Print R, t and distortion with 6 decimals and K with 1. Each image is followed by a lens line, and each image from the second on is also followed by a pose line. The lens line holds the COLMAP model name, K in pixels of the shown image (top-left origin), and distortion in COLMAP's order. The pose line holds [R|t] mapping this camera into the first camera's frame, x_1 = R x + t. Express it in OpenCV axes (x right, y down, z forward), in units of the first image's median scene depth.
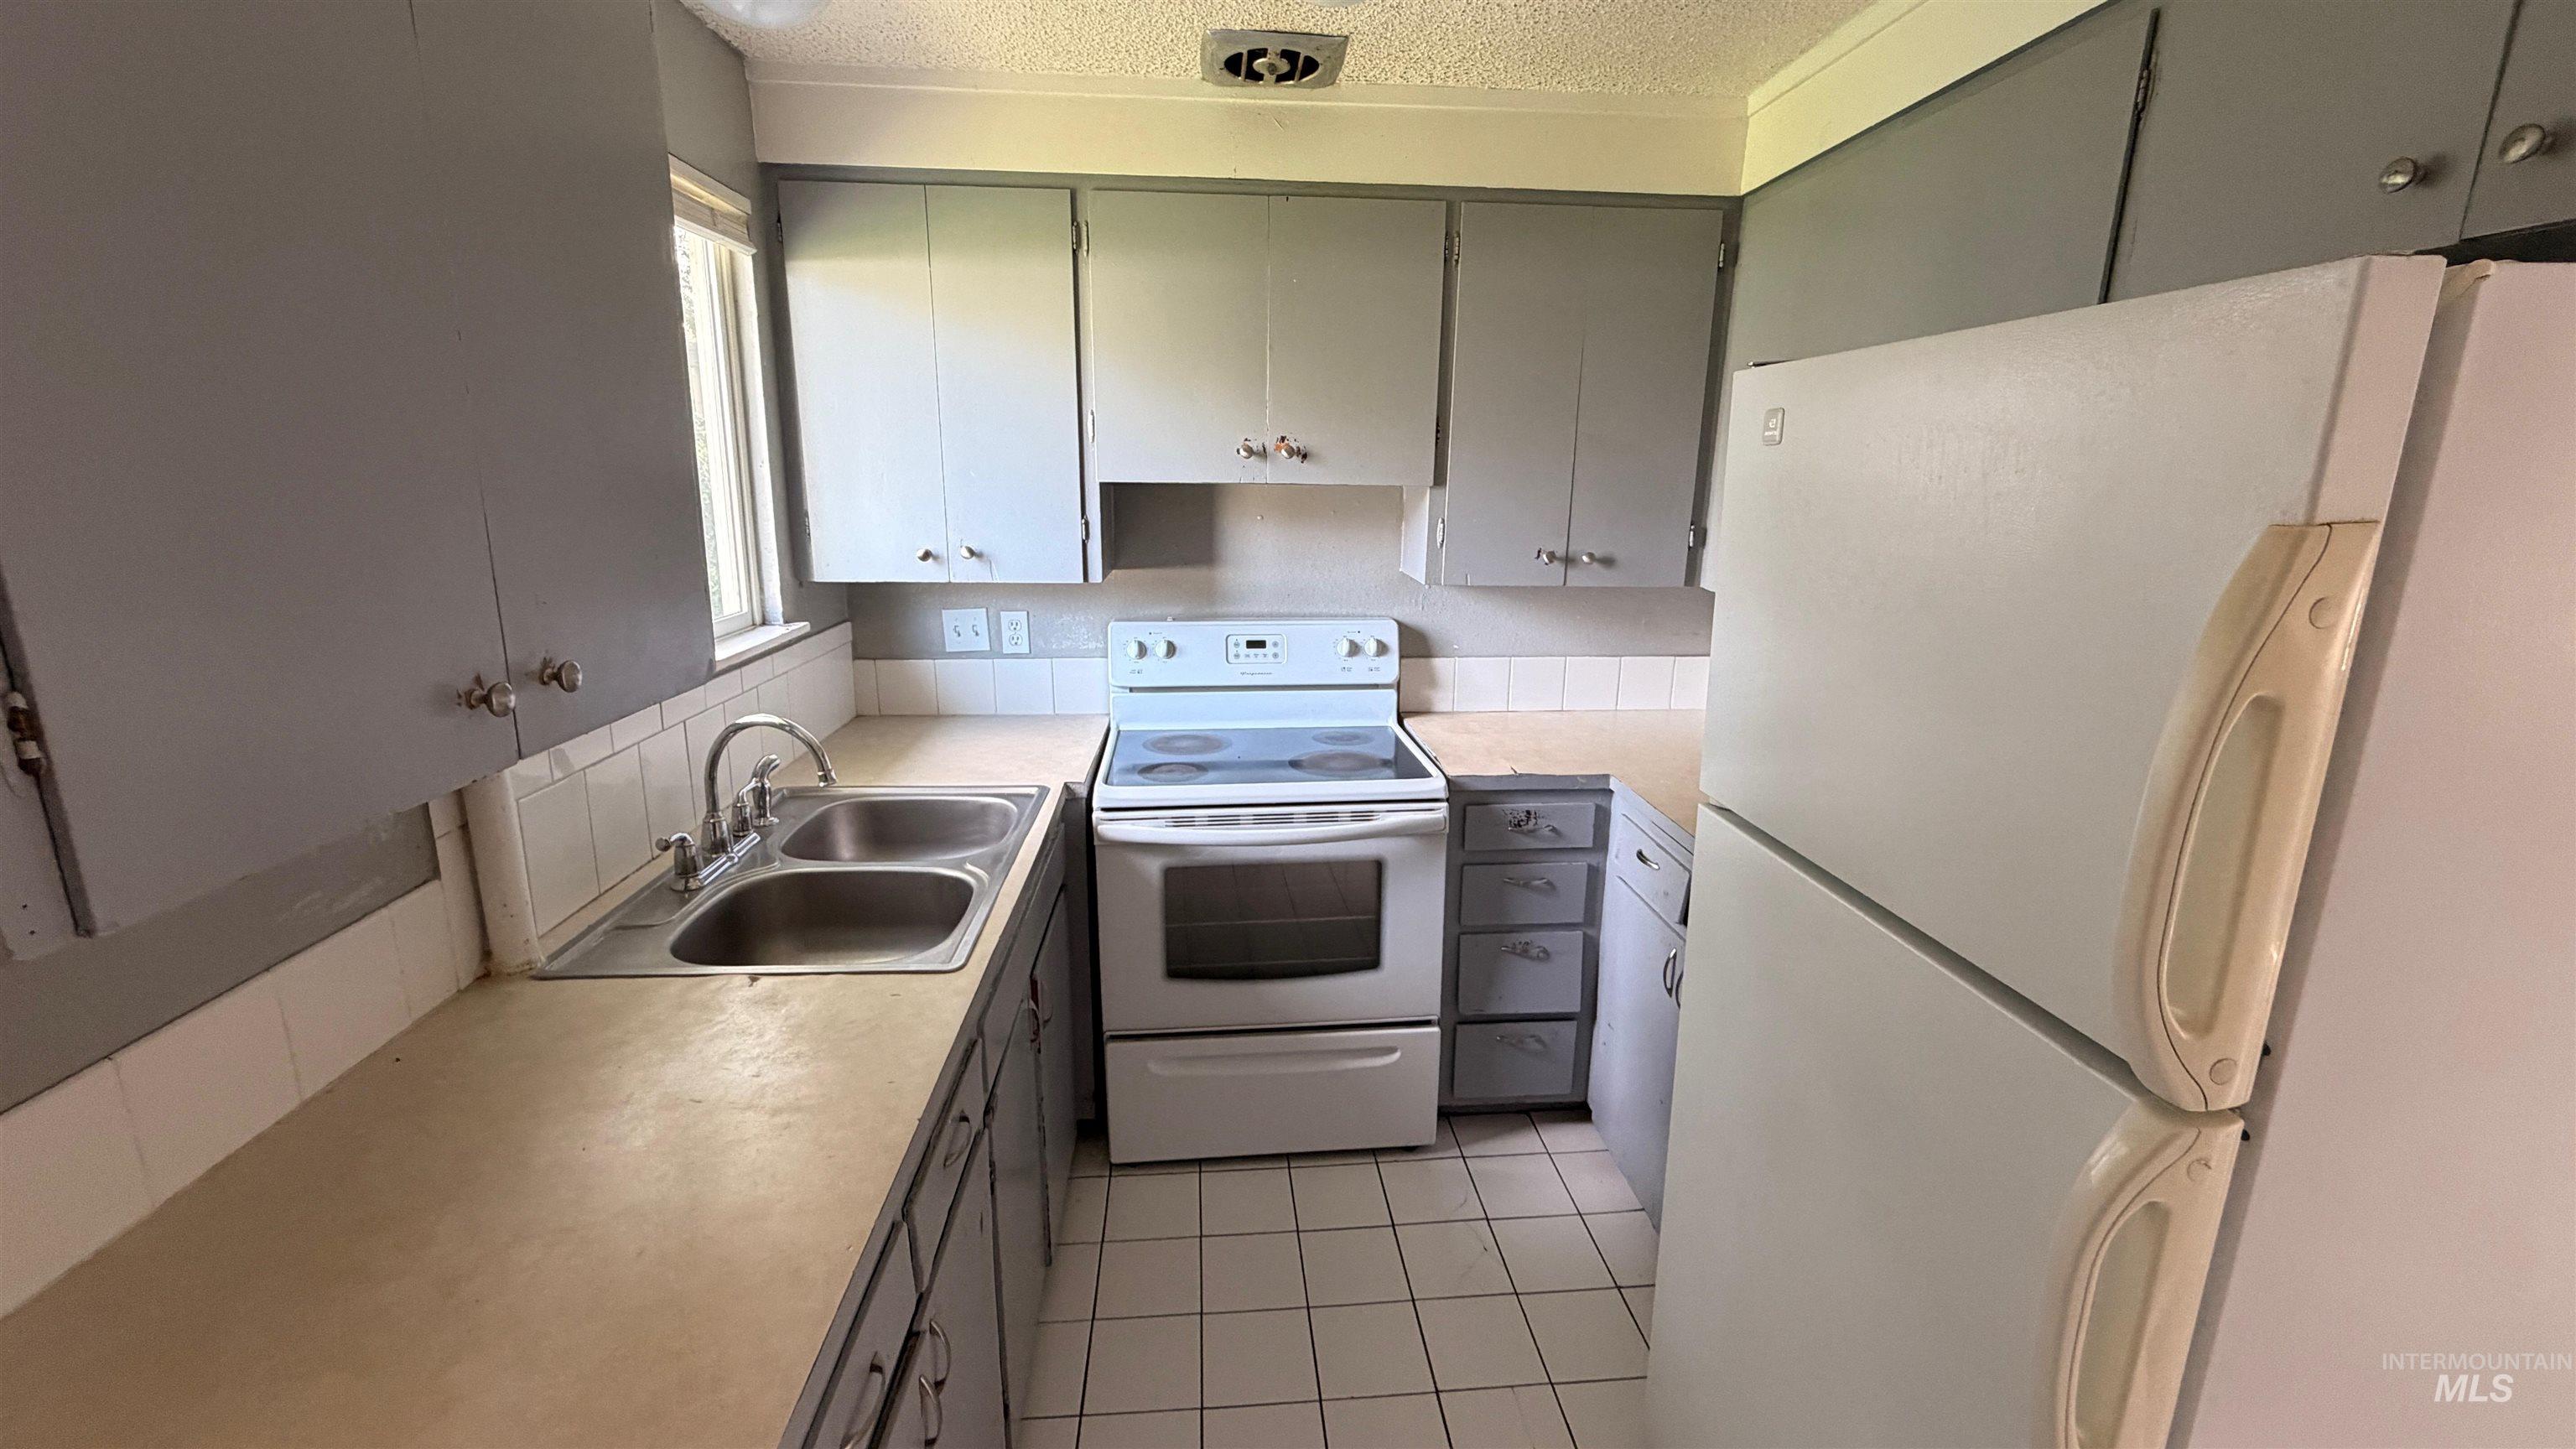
lens RADIAL K [[1033.0, 0, 1286.8], [0, 1033.0, 714.1], [0, 0, 1]] dist [-0.001053, 0.000020]
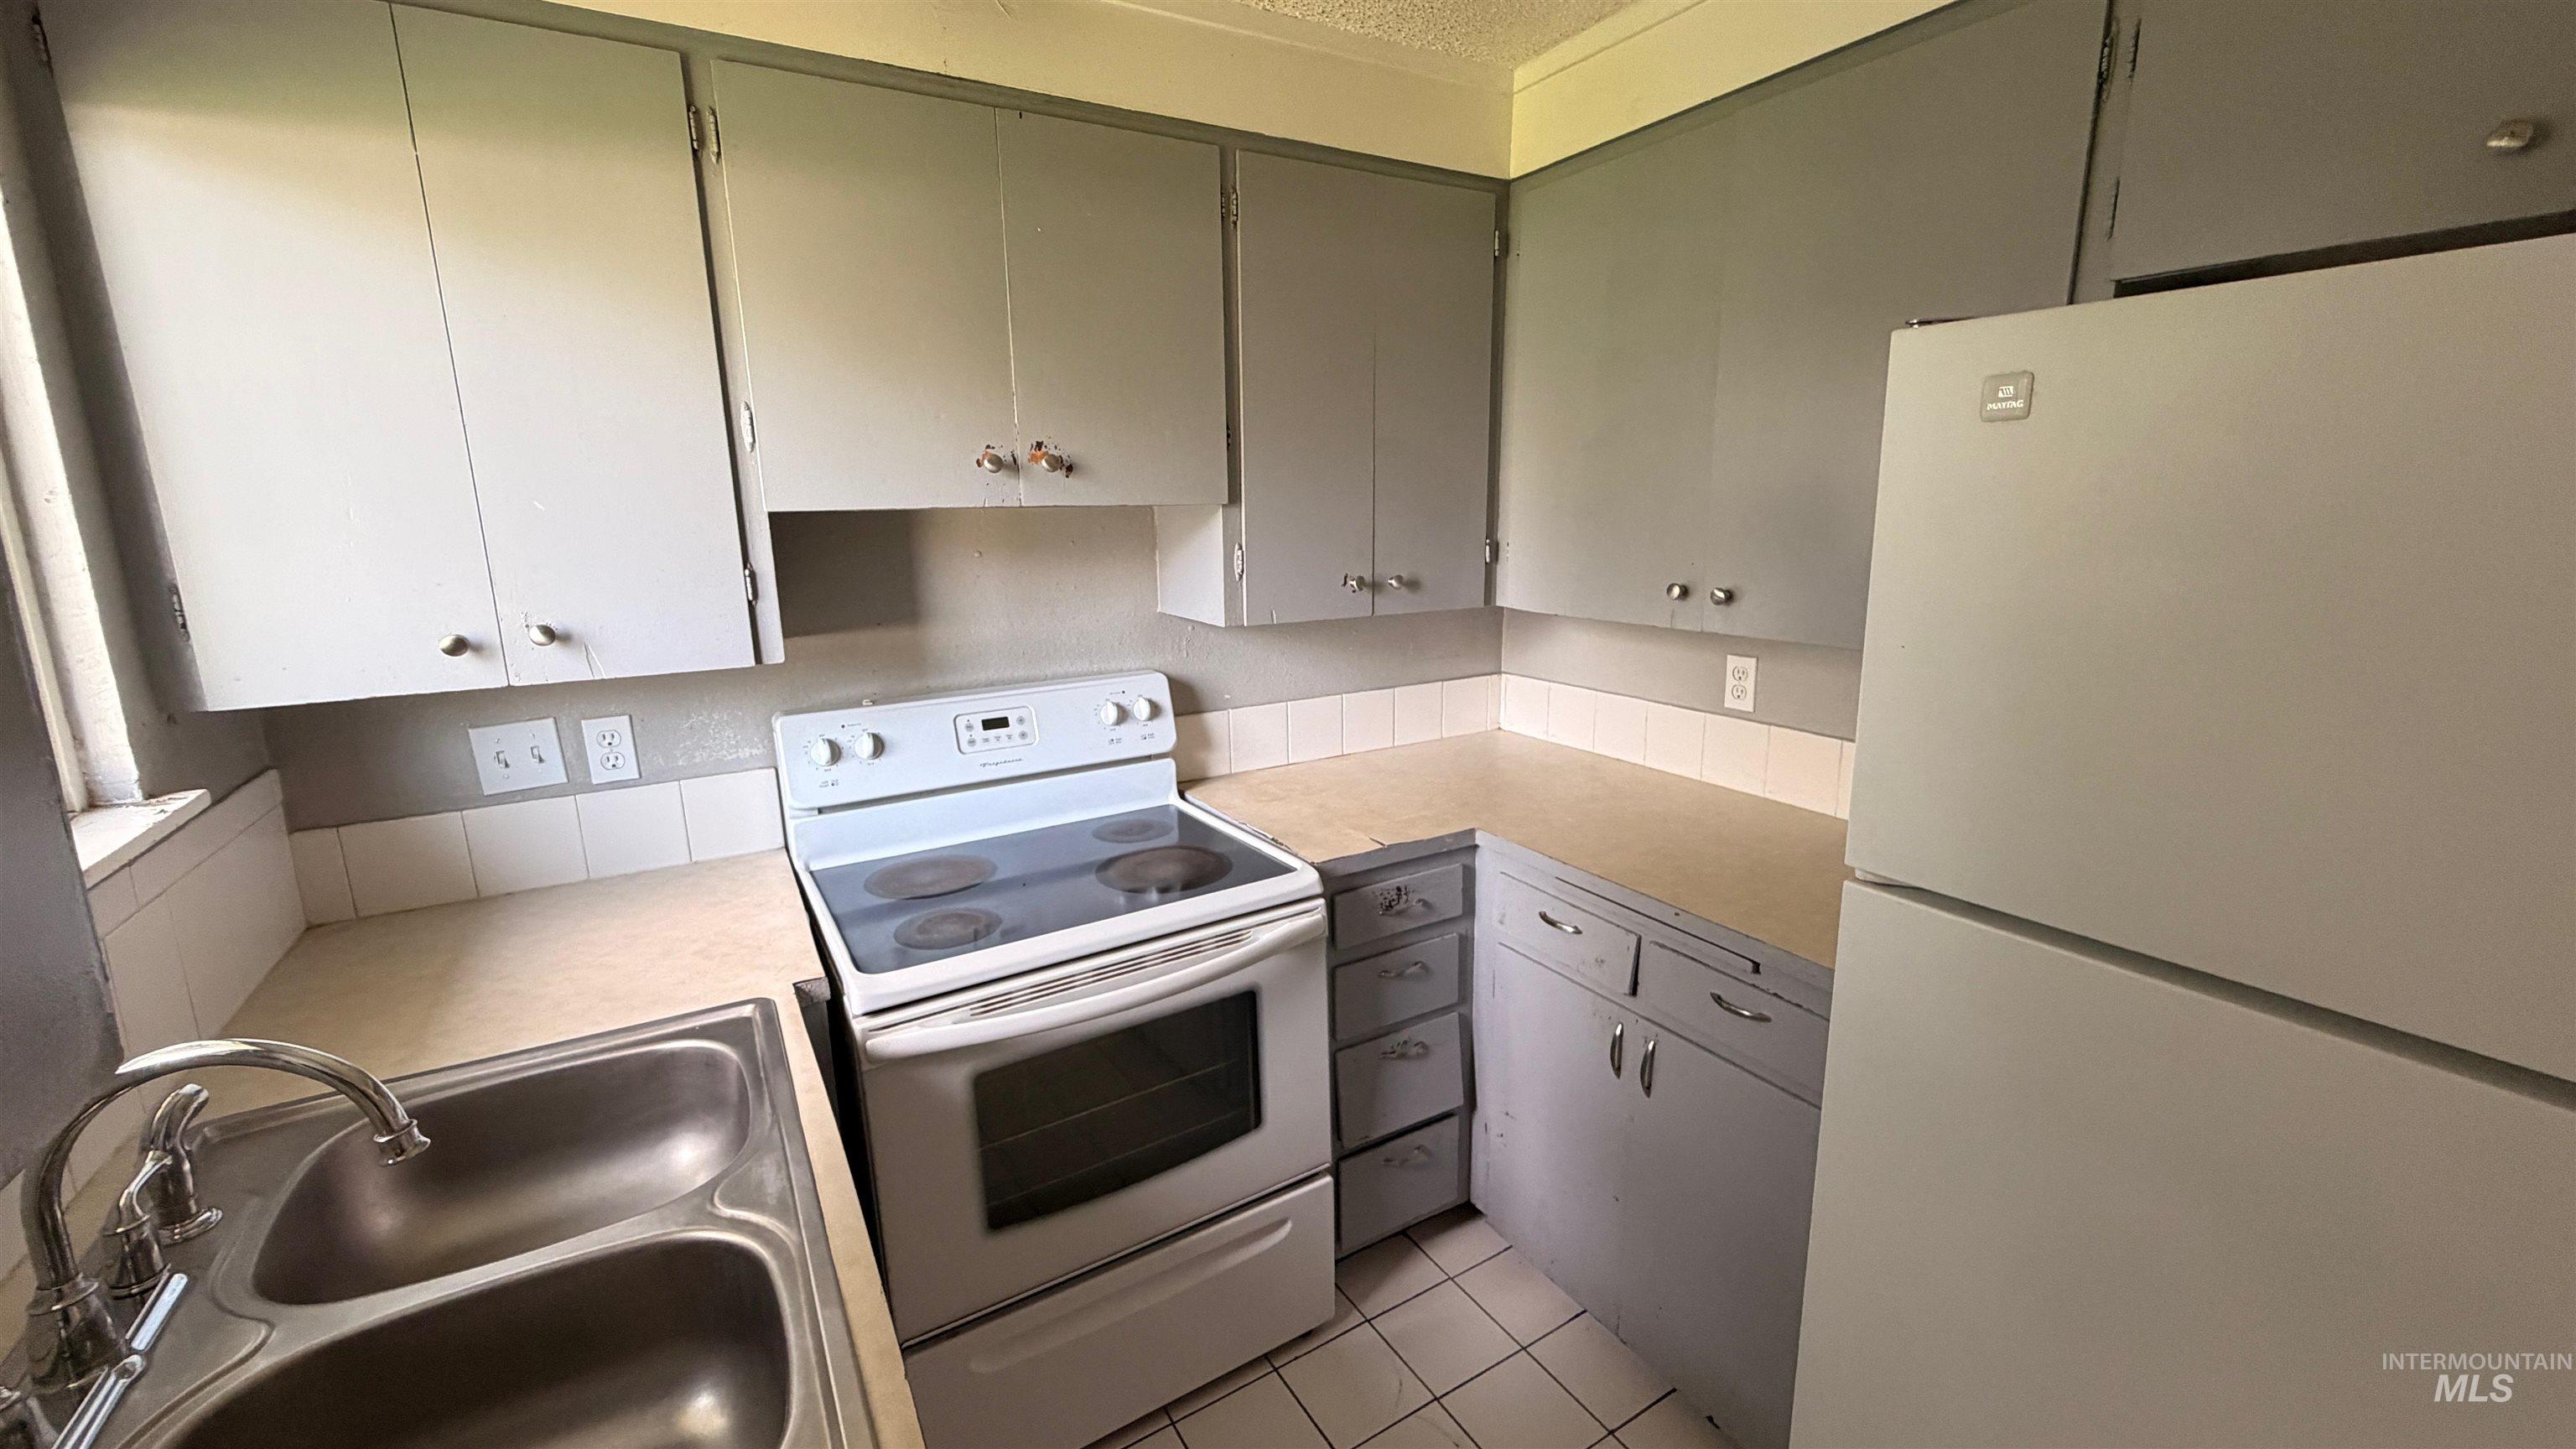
lens RADIAL K [[1033.0, 0, 1292.7], [0, 1033.0, 716.5], [0, 0, 1]] dist [-0.001053, 0.000020]
pose [[0.896078, -0.116165, 0.428426, -0.179297], [0.126424, 0.991966, 0.004542, -0.056252], [-0.425512, 0.050094, 0.903565, 0.270673]]
